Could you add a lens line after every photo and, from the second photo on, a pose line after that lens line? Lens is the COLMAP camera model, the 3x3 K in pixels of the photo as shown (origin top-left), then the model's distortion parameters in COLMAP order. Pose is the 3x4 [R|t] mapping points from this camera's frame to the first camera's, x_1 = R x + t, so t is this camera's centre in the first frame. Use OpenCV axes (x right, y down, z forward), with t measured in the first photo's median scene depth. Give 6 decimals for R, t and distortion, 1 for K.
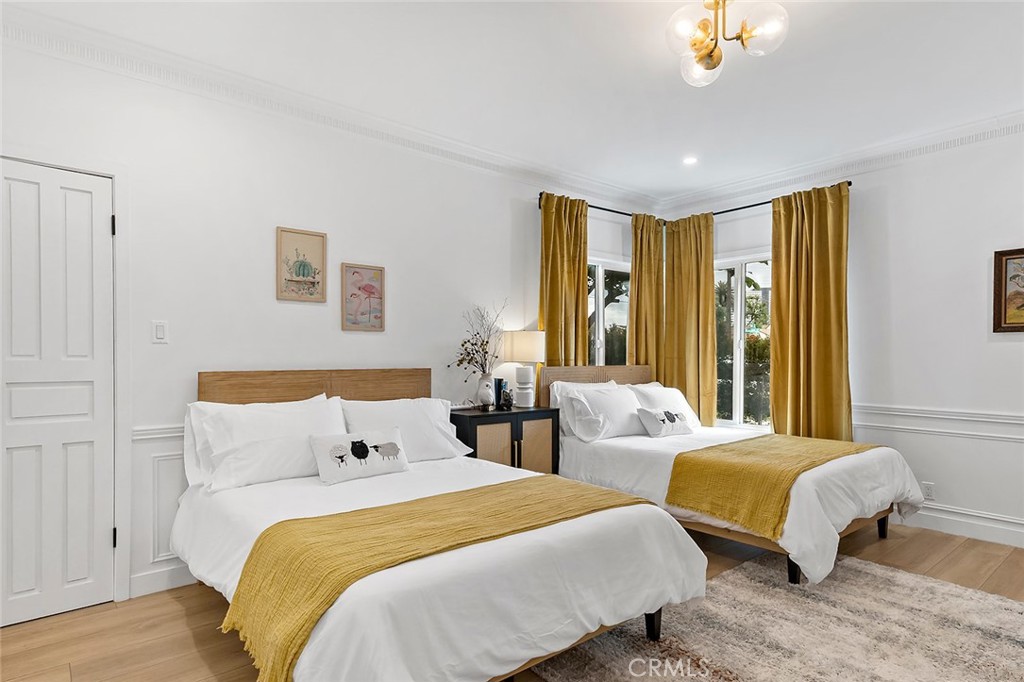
lens RADIAL K [[552.9, 0, 507.8], [0, 552.9, 355.0], [0, 0, 1]] dist [0.021461, -0.002032]
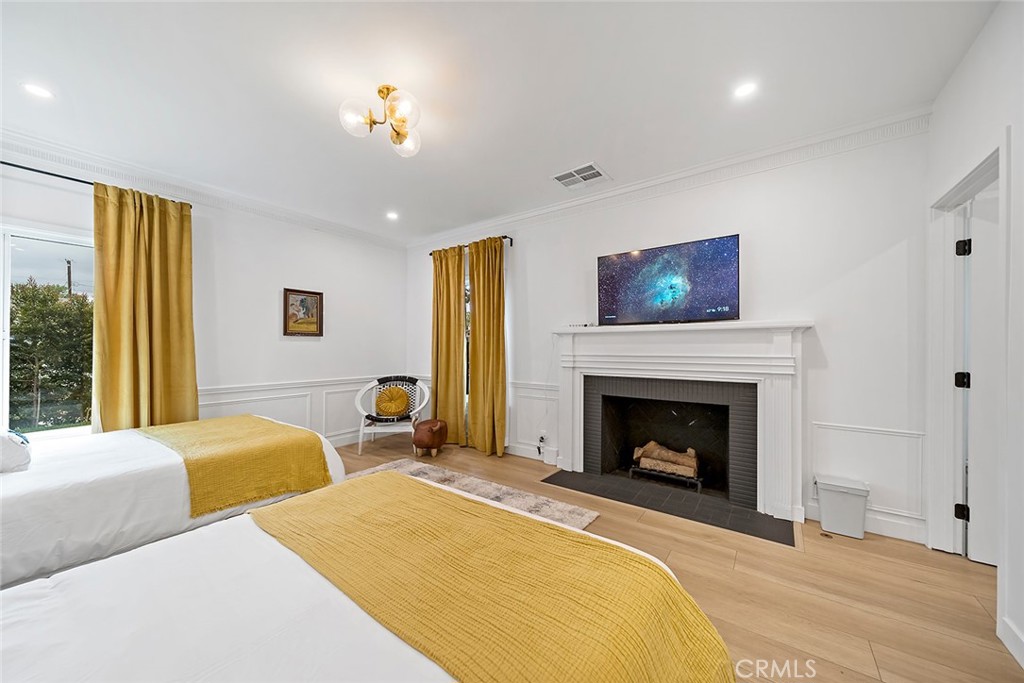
lens RADIAL K [[361.5, 0, 509.8], [0, 361.5, 344.5], [0, 0, 1]] dist [0.014511, -0.004312]
pose [[-0.250503, 0.007752, 0.968085, -0.447651], [-0.000900, 0.999966, -0.008241, -0.005185], [-0.968115, -0.002935, -0.250488, 0.737909]]
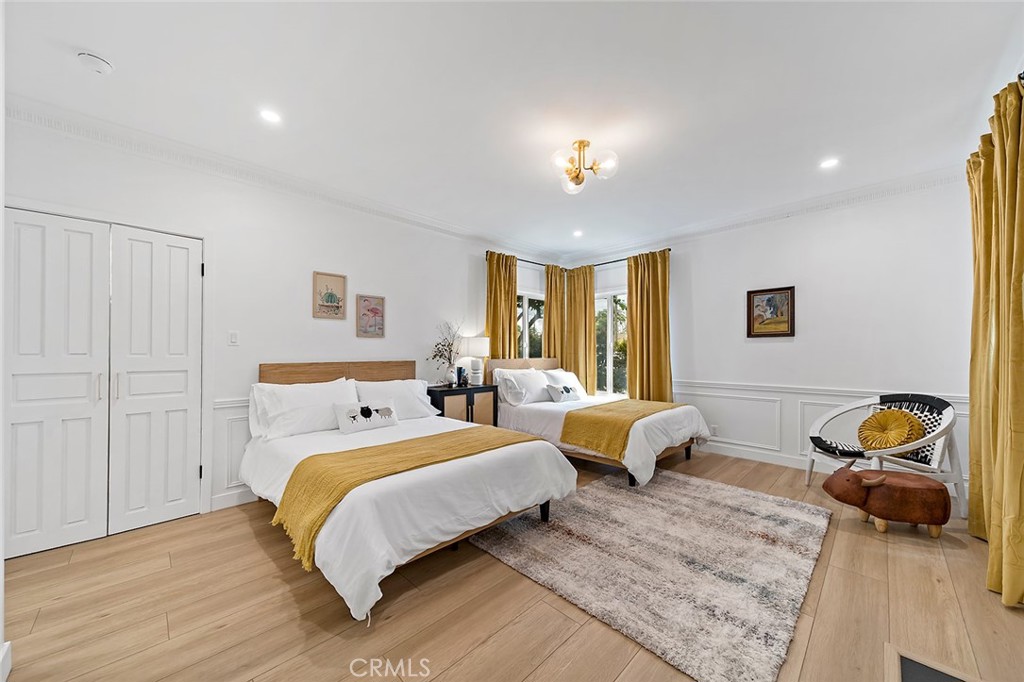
lens RADIAL K [[361.5, 0, 509.8], [0, 361.5, 344.0], [0, 0, 1]] dist [0.014511, -0.004312]
pose [[0.995912, -0.002951, 0.090283, 0.039973], [0.004934, 0.999751, -0.021744, 0.000190], [-0.090196, 0.022100, 0.995679, -0.061540]]
